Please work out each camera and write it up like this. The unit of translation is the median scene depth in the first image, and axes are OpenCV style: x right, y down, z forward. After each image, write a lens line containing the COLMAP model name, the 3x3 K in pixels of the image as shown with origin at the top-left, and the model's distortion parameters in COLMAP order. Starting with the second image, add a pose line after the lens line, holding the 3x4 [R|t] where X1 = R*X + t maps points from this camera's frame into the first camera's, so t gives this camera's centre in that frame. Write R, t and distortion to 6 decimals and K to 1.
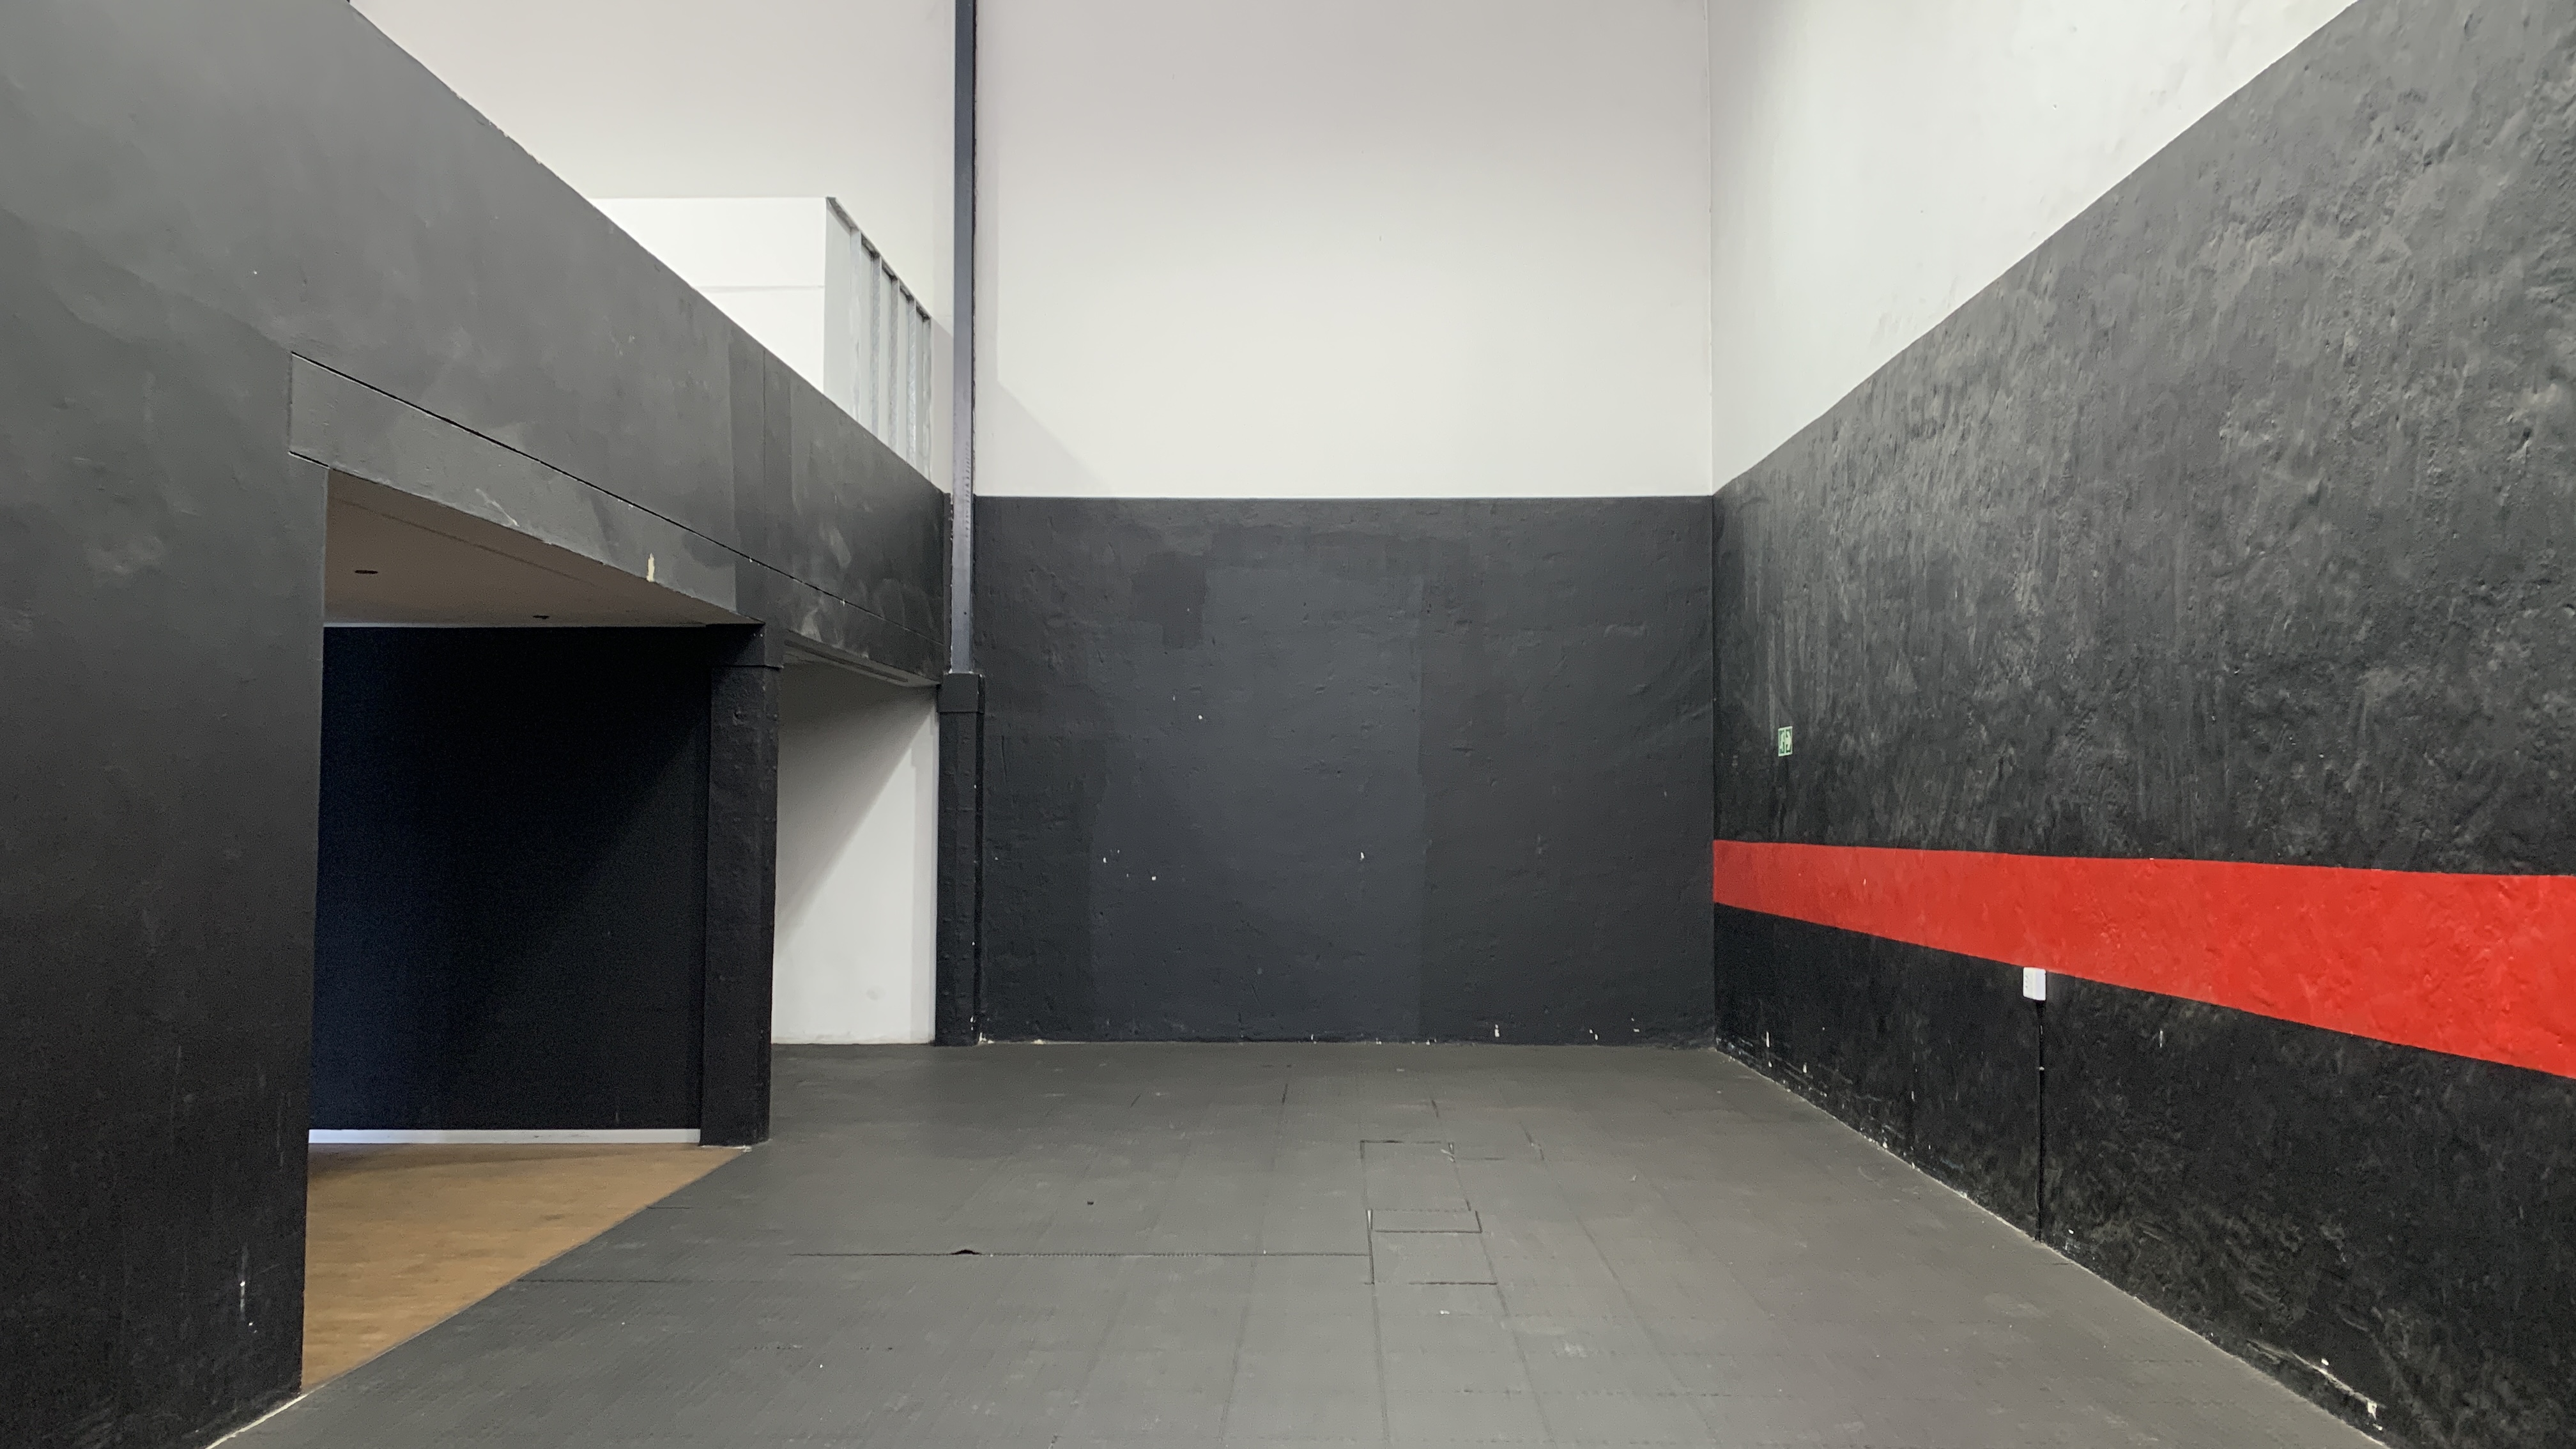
lens RADIAL K [[1963.2, 0, 1294.5], [0, 1963.2, 722.0], [0, 0, 1]] dist [0.046963, -0.044666]
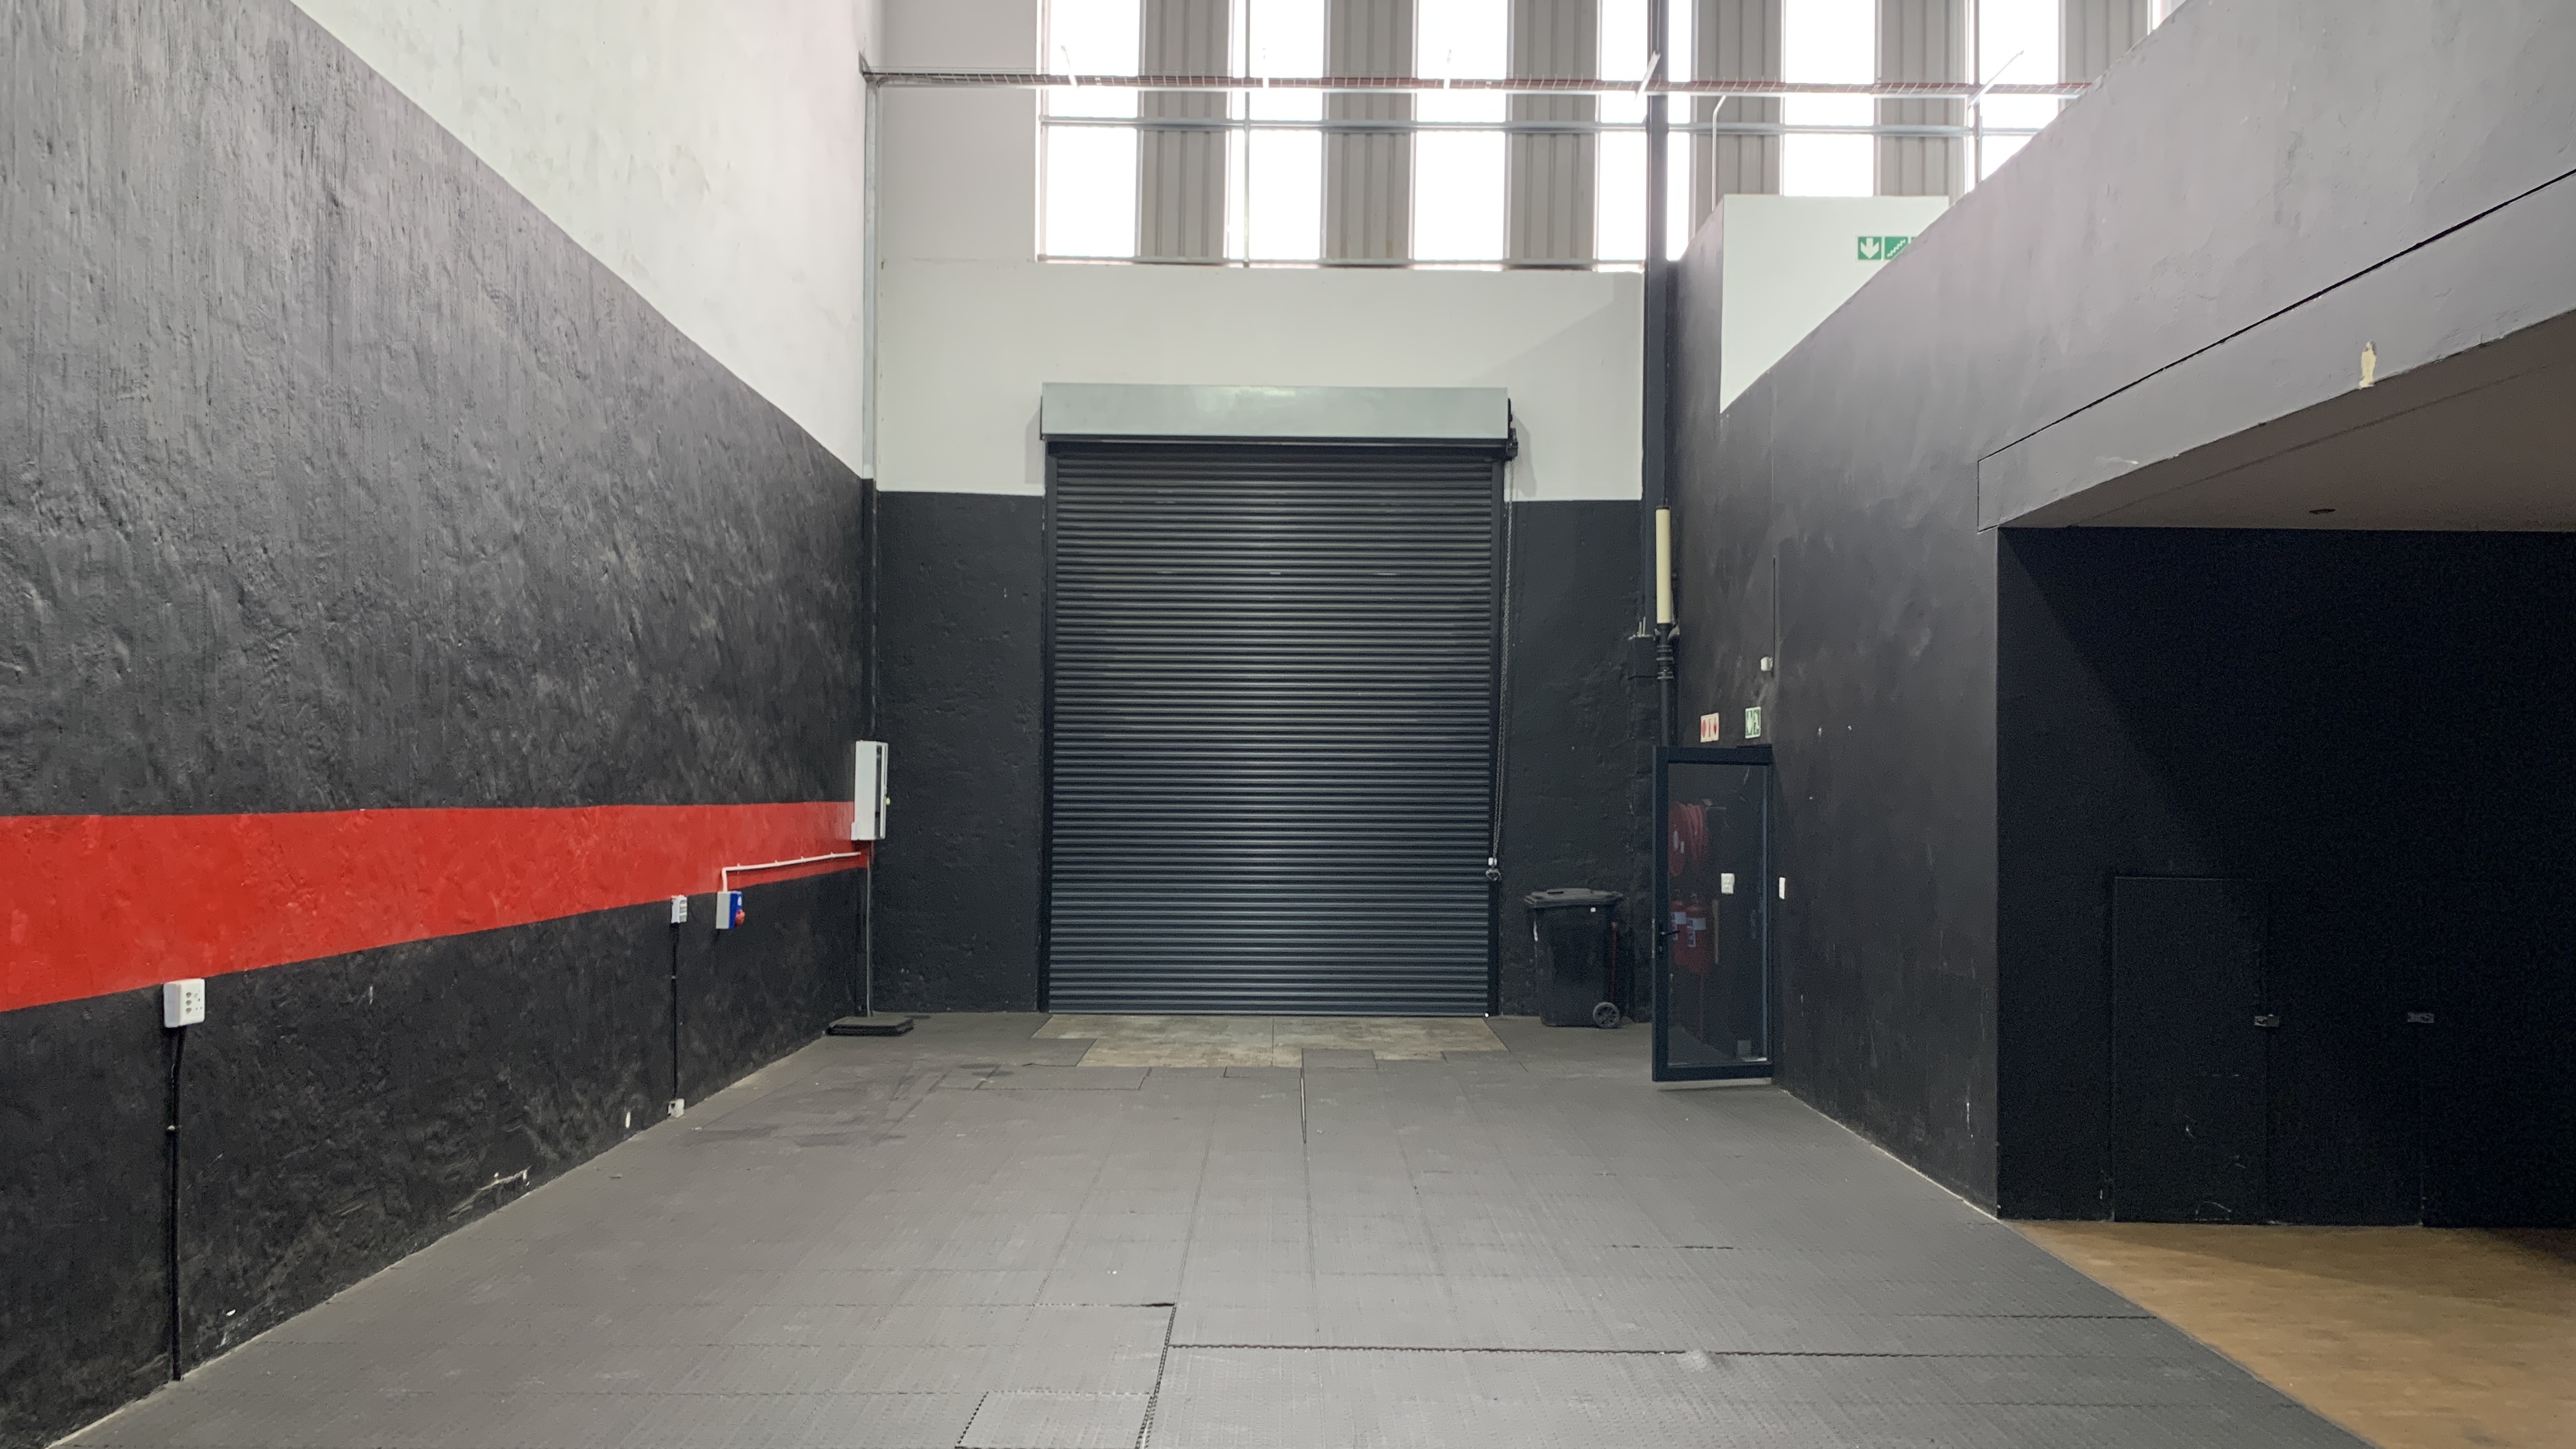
lens RADIAL K [[1963.2, 0, 1295.8], [0, 1963.2, 722.5], [0, 0, 1]] dist [0.046963, -0.044666]
pose [[-0.999540, -0.012844, -0.027478, 0.015340], [-0.010328, 0.995904, -0.089827, 0.118352], [0.028519, -0.089502, -0.995578, 2.145764]]
